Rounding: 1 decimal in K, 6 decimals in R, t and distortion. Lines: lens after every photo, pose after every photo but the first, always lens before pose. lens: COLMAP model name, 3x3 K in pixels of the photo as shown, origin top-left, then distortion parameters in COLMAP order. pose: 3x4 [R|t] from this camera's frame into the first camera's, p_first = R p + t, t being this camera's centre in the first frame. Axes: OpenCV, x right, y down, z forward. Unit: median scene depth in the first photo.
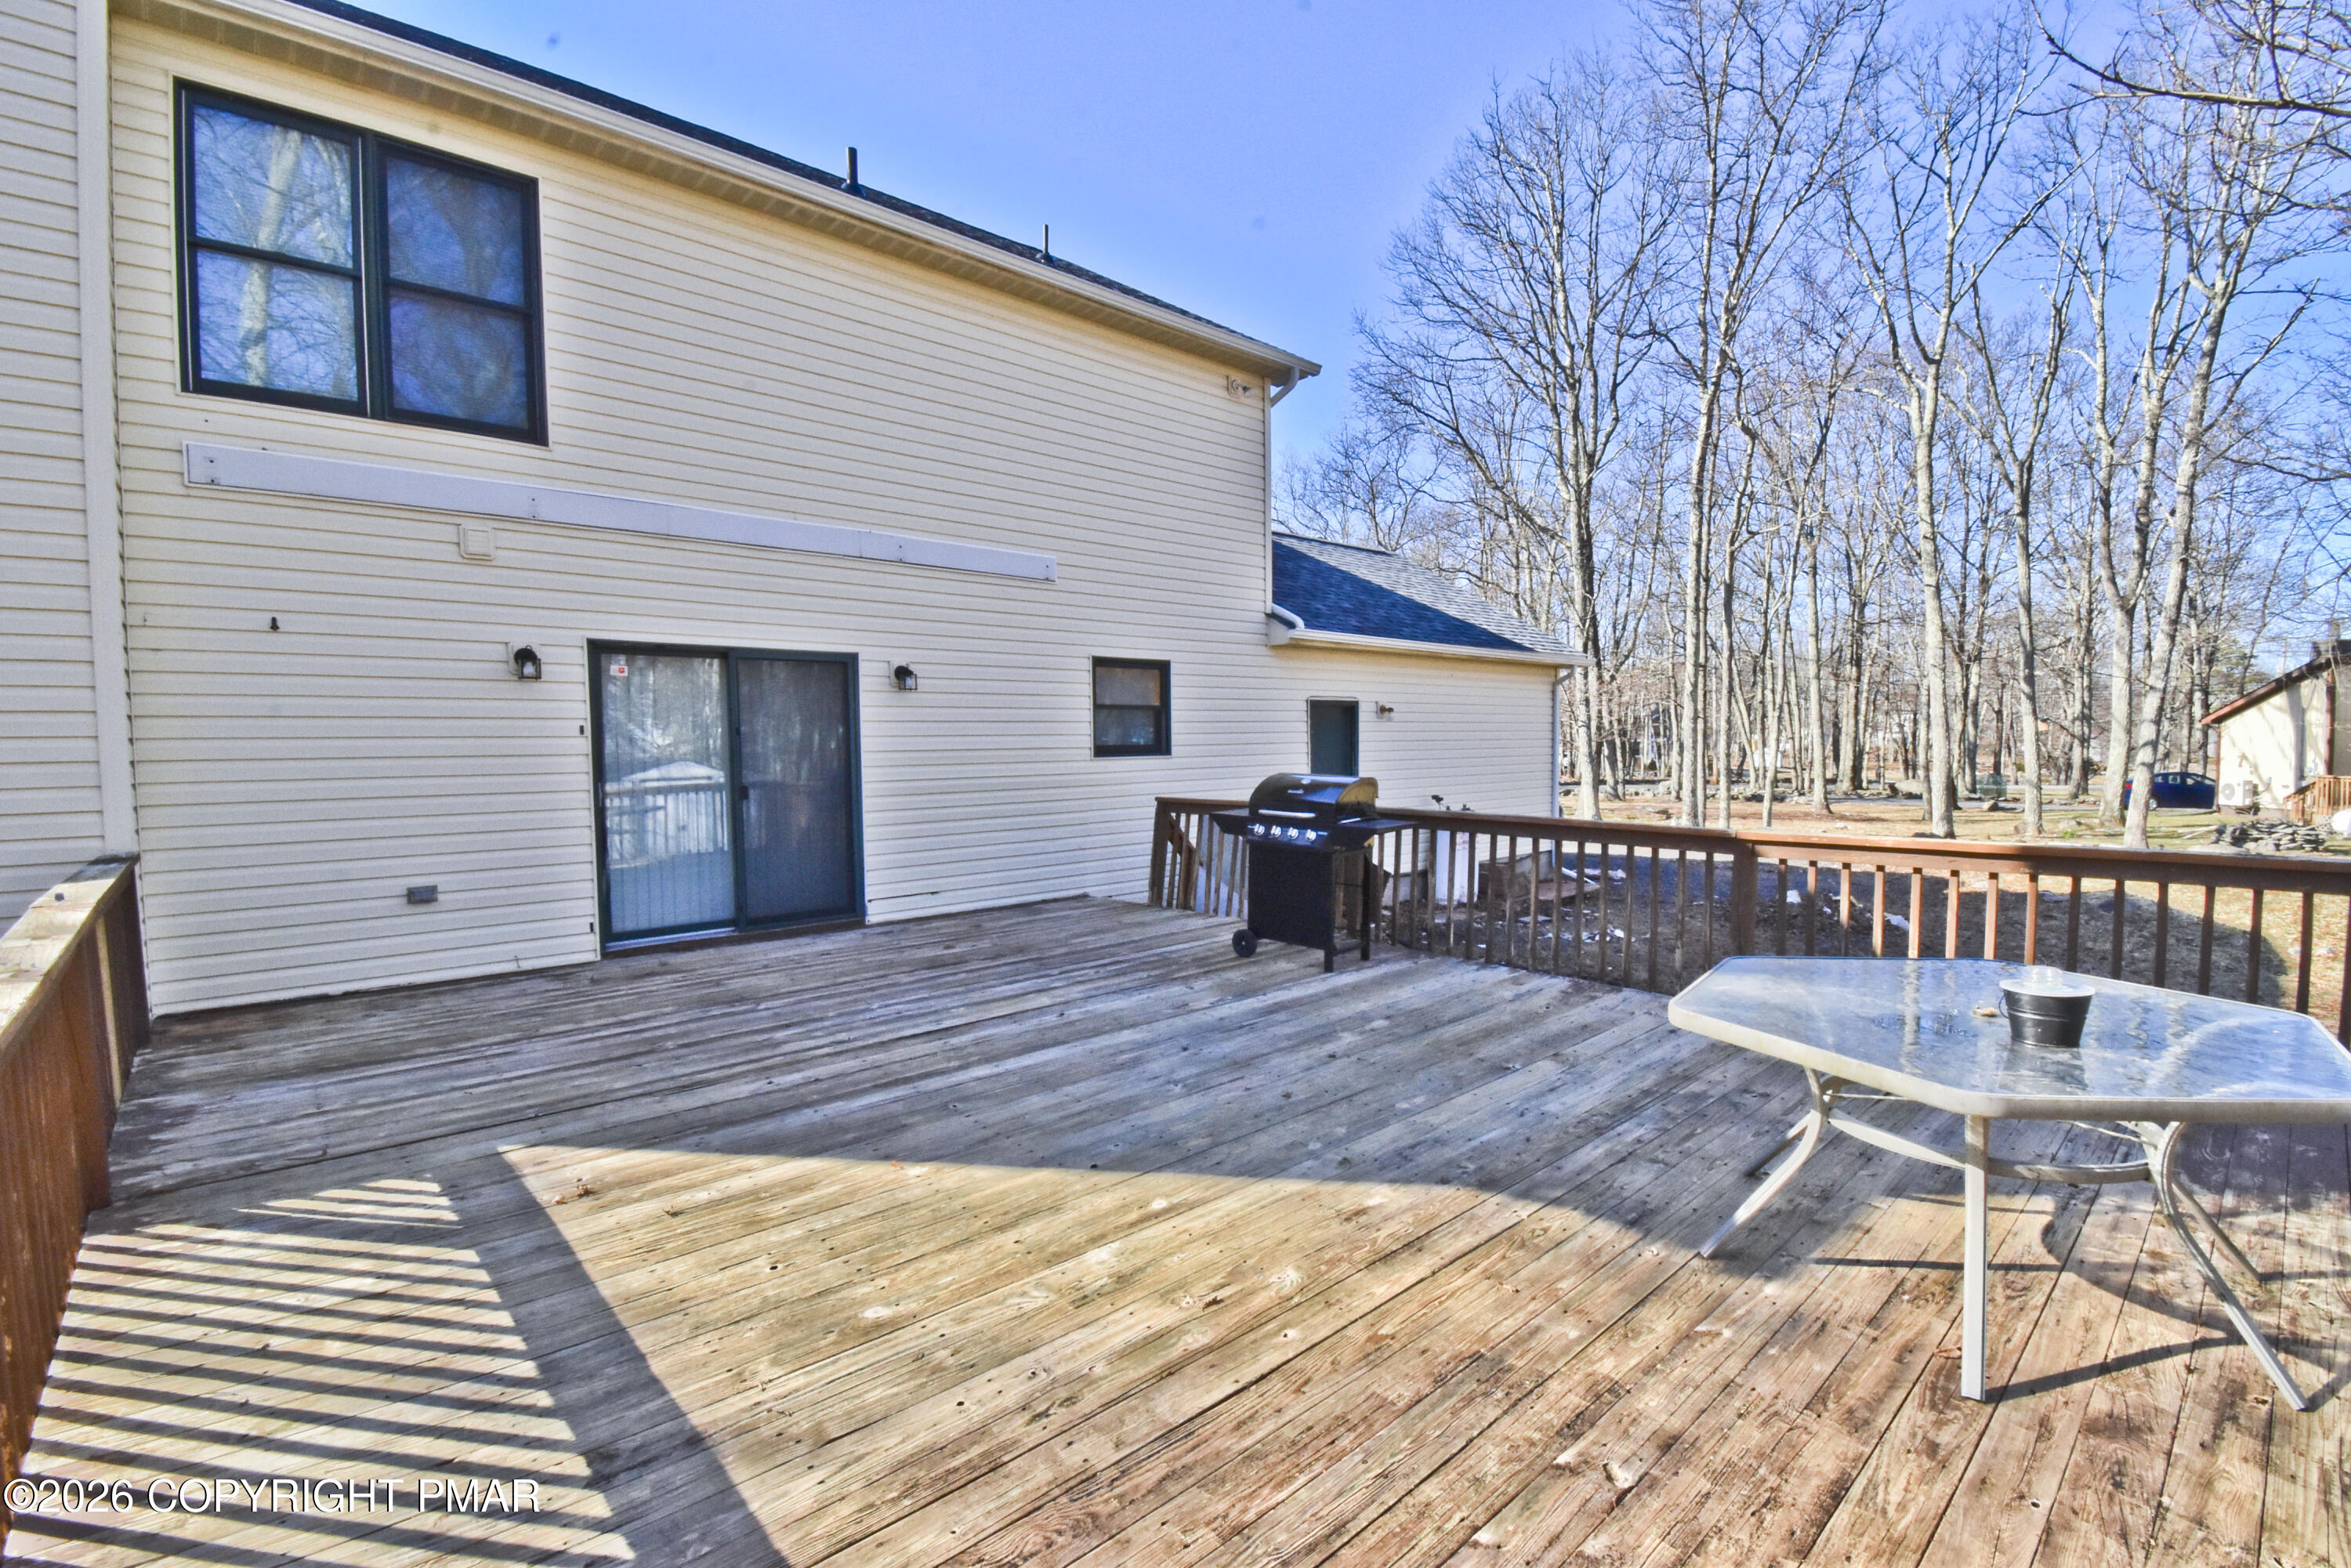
lens RADIAL K [[1067.3, 0, 1177.5], [0, 1067.3, 778.8], [0, 0, 1]] dist [0.000788, -0.012917]
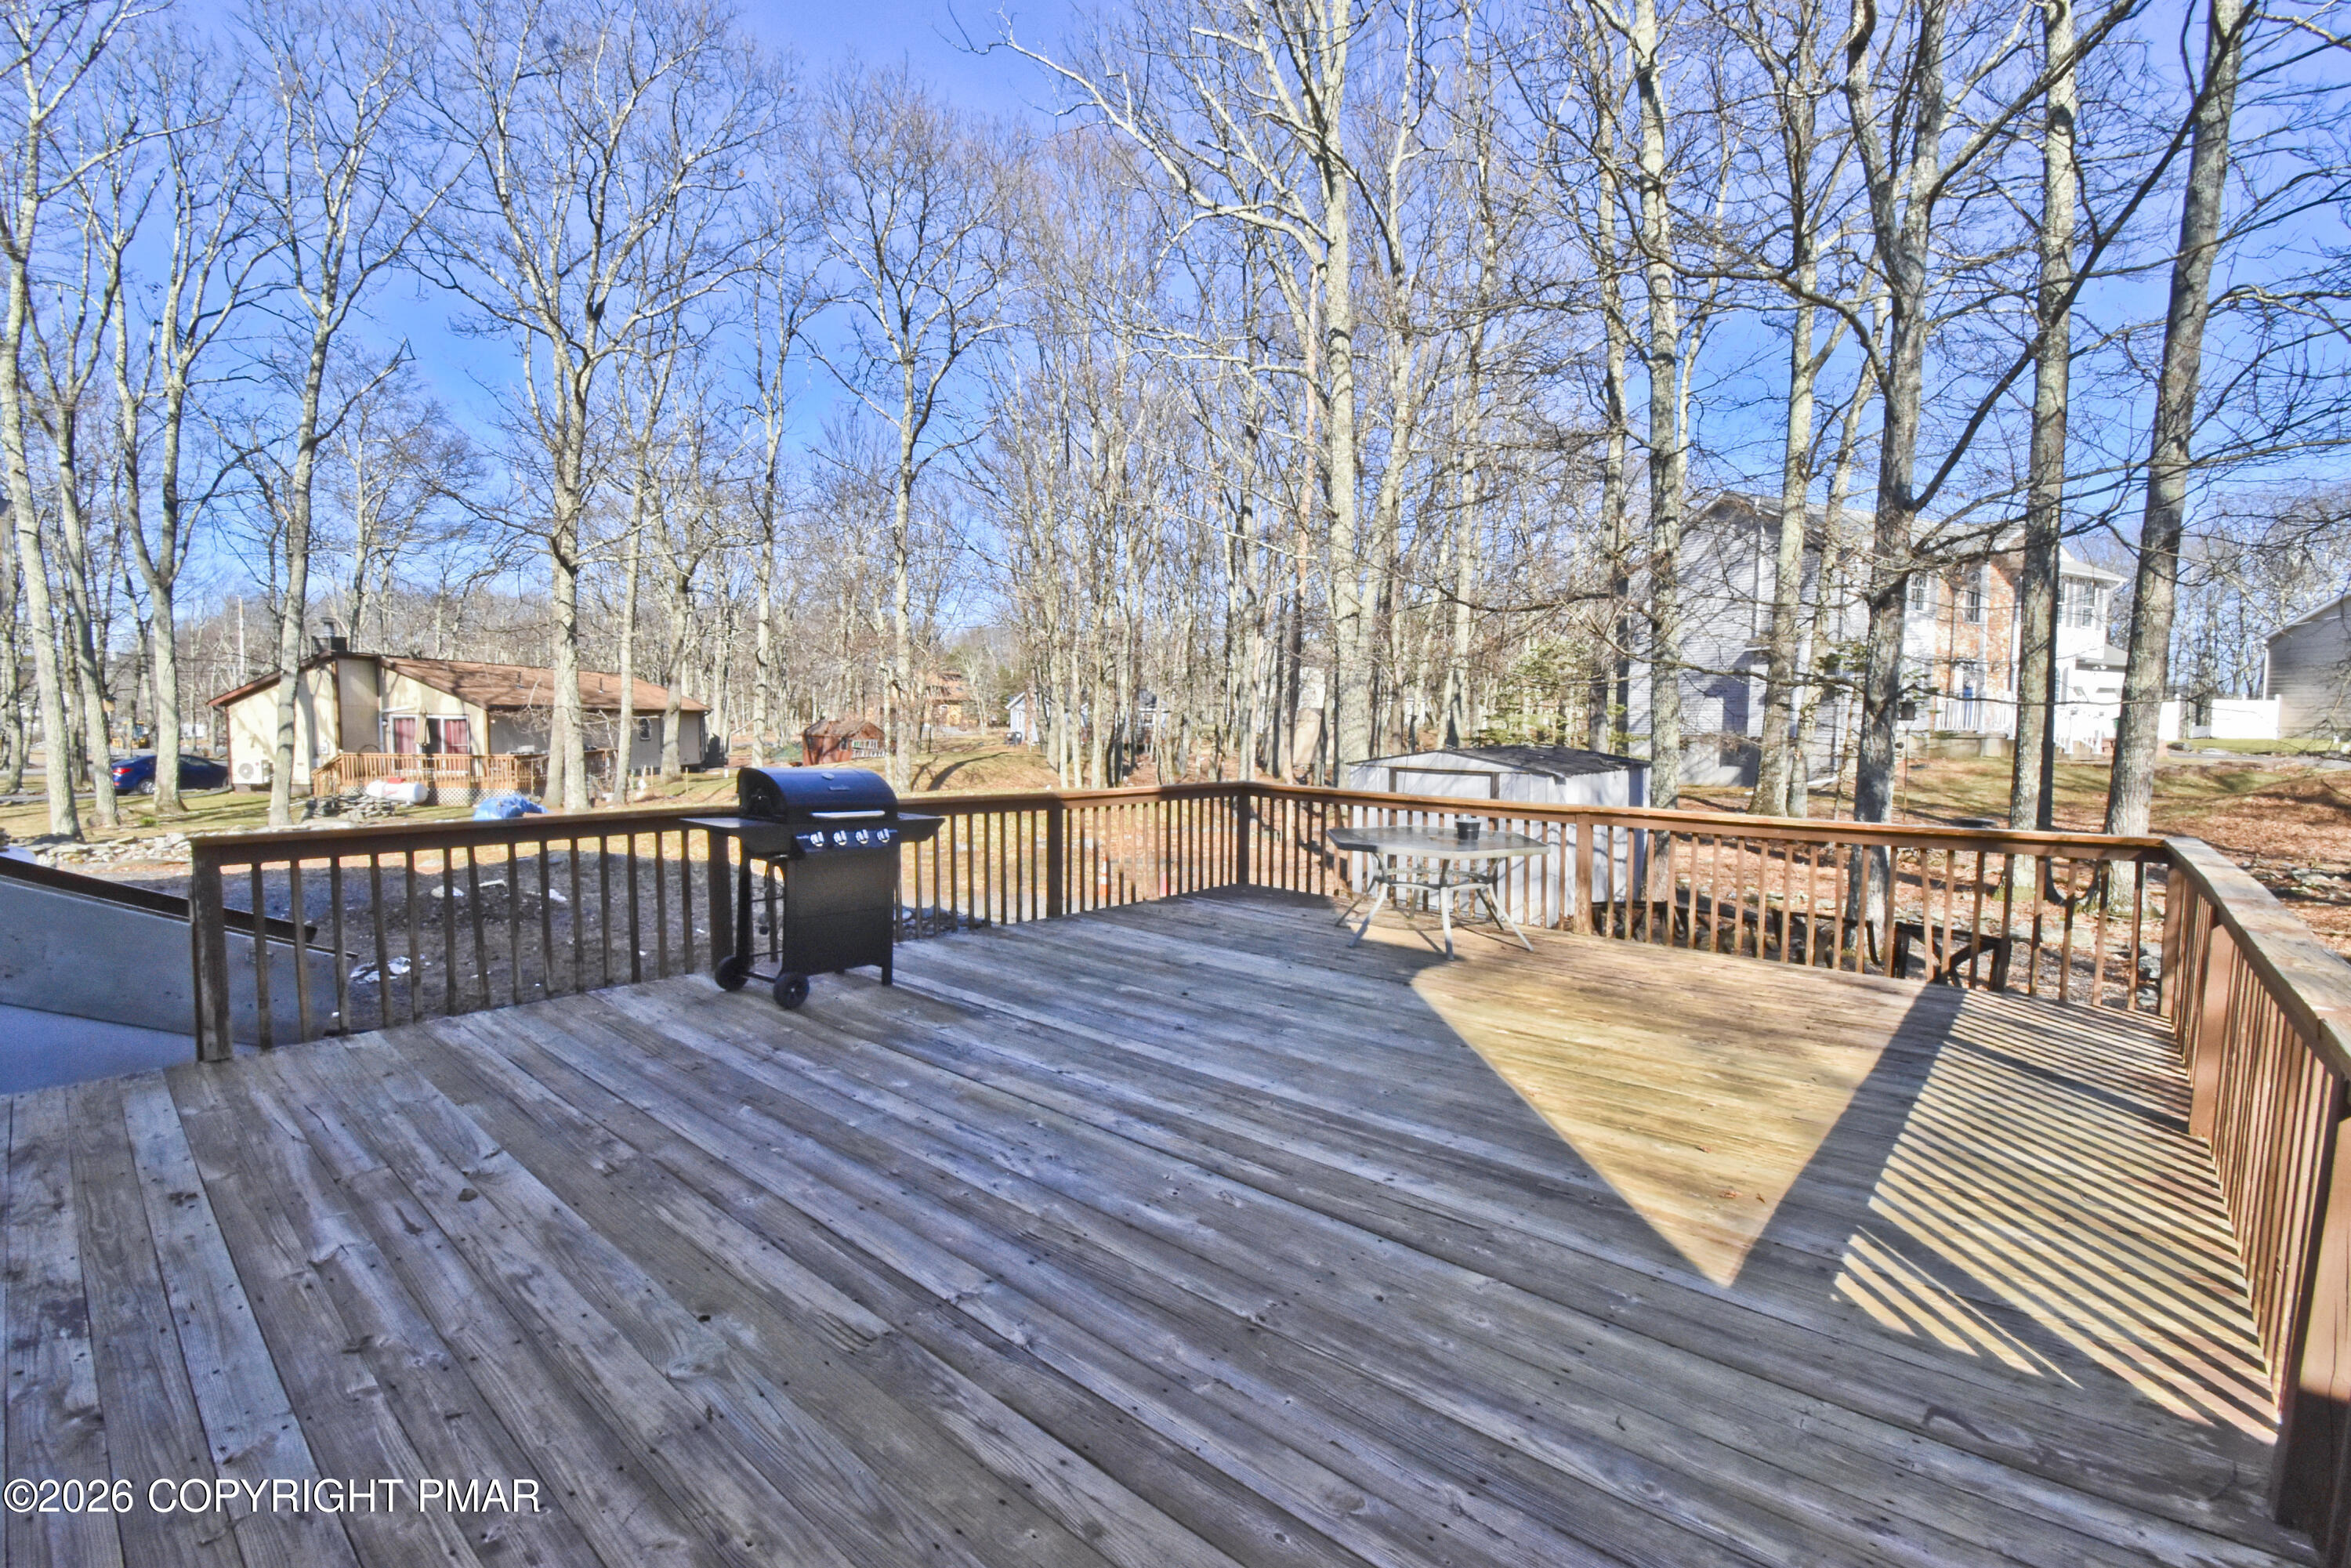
lens RADIAL K [[1067.3, 0, 1177.5], [0, 1067.3, 778.8], [0, 0, 1]] dist [0.000788, -0.012917]
pose [[-0.122510, -0.047071, 0.991350, -0.979961], [0.029368, 0.998265, 0.051028, -0.040042], [-0.992033, 0.035365, -0.120915, 1.091412]]
